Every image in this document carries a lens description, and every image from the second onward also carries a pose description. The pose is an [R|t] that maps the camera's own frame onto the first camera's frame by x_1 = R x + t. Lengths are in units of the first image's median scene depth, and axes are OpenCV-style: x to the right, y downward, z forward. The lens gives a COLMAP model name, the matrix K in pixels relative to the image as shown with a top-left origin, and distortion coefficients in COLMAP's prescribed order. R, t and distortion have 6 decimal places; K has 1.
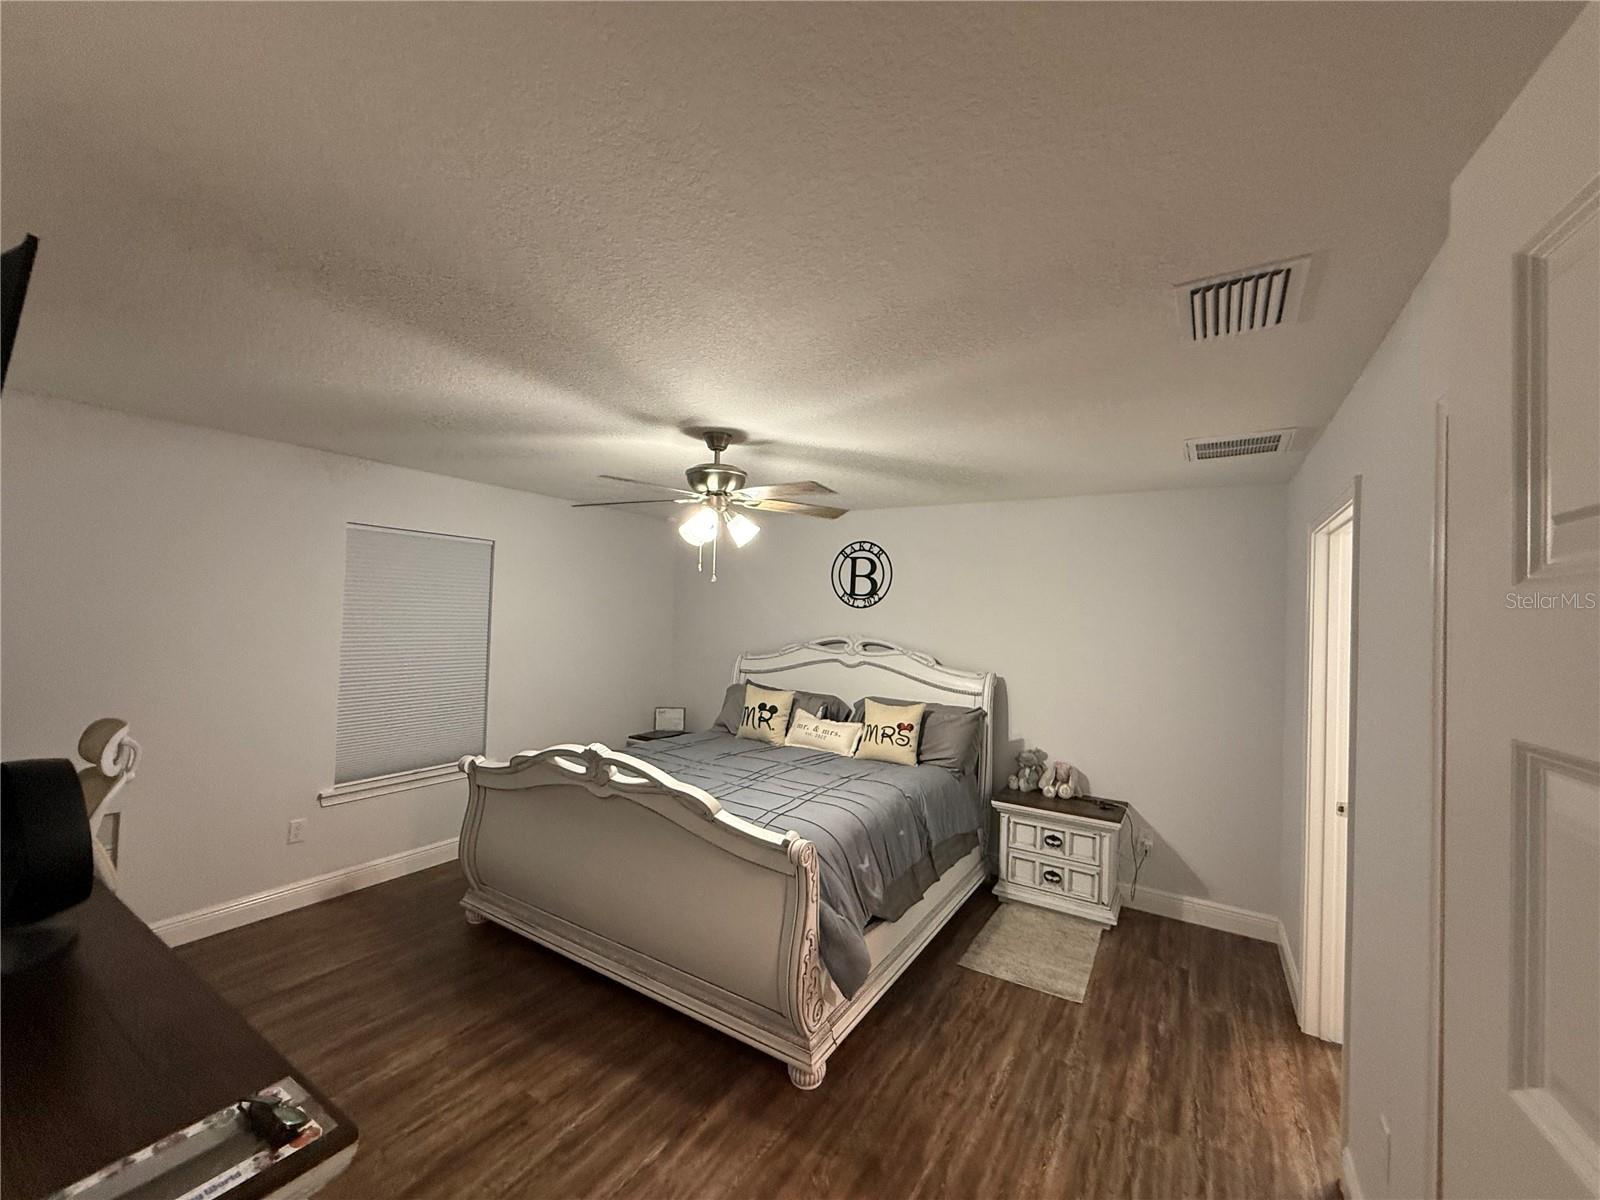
lens RADIAL K [[637.3, 0, 795.5], [0, 637.3, 599.4], [0, 0, 1]] dist [-0.000969, 0.000322]
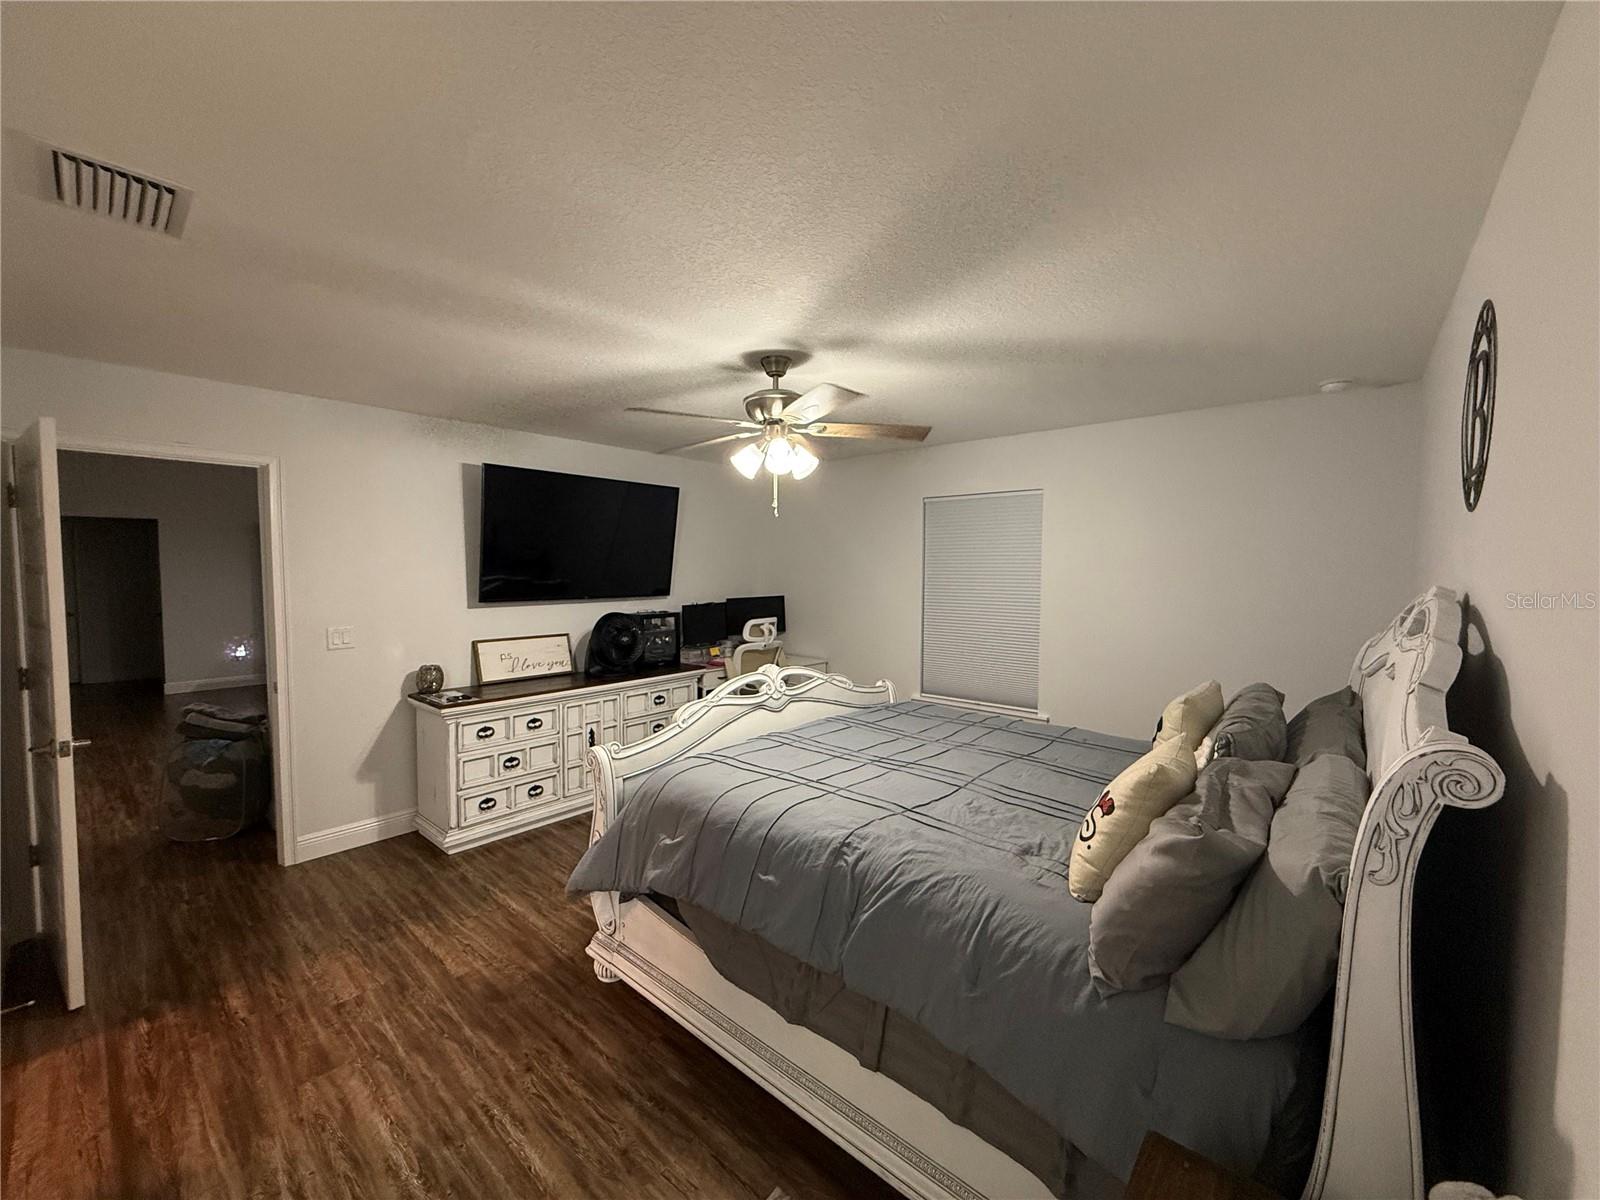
lens RADIAL K [[637.3, 0, 795.5], [0, 637.3, 599.4], [0, 0, 1]] dist [-0.000969, 0.000322]
pose [[-0.153345, 0.017880, -0.988011, 1.071873], [0.013118, 0.999785, 0.016057, 0.108535], [0.988086, -0.010499, -0.153546, 1.544334]]
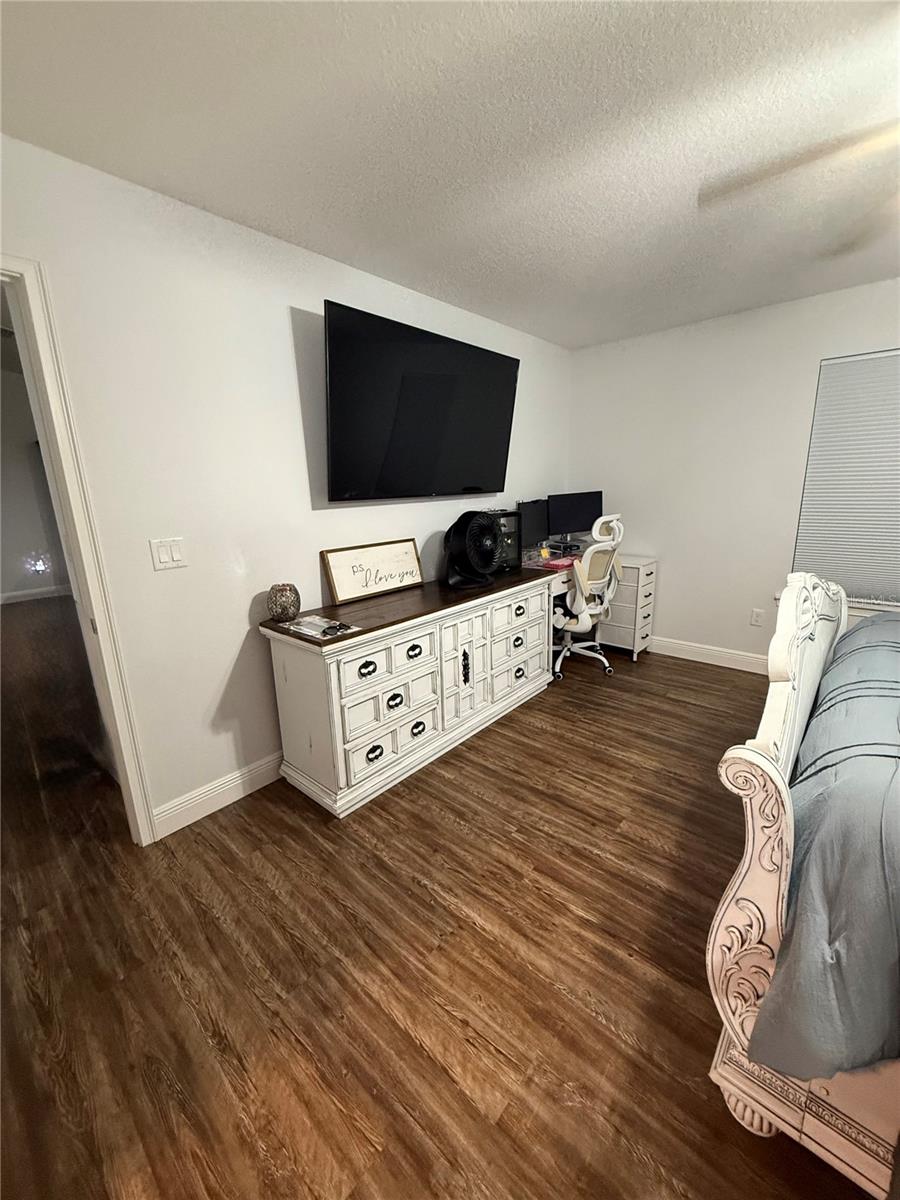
lens RADIAL K [[478.0, 0, 449.4], [0, 478.0, 596.9], [0, 0, 1]] dist [-0.000969, 0.000322]
pose [[-0.158717, 0.201241, -0.966598, 0.450260], [0.045577, 0.979457, 0.196434, 0.146118], [0.986272, -0.012877, -0.164628, 0.822234]]
